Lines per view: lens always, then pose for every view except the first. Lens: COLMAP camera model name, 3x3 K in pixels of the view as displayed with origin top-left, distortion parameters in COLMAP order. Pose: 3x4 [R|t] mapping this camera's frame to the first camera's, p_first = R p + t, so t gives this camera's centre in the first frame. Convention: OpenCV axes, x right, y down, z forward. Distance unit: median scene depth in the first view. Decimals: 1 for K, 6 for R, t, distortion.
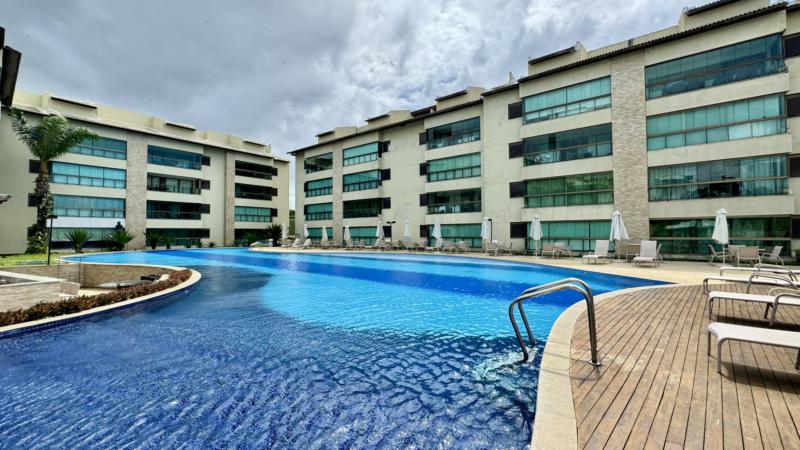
lens RADIAL K [[322.0, 0, 400.9], [0, 322.0, 224.1], [0, 0, 1]] dist [0.000889, -0.001062]
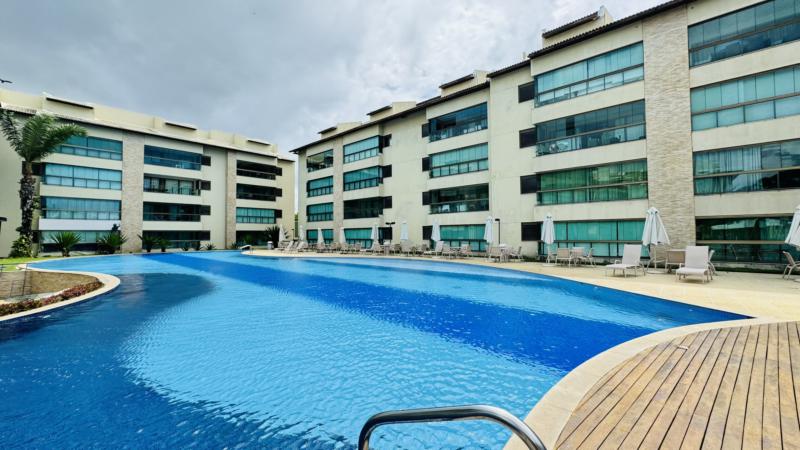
lens RADIAL K [[322.0, 0, 400.9], [0, 322.0, 224.1], [0, 0, 1]] dist [0.000889, -0.001062]
pose [[0.997017, -0.004465, -0.077052, 0.075136], [0.004235, 0.999986, -0.003152, -0.000071], [0.077065, 0.002816, 0.997022, 0.105659]]
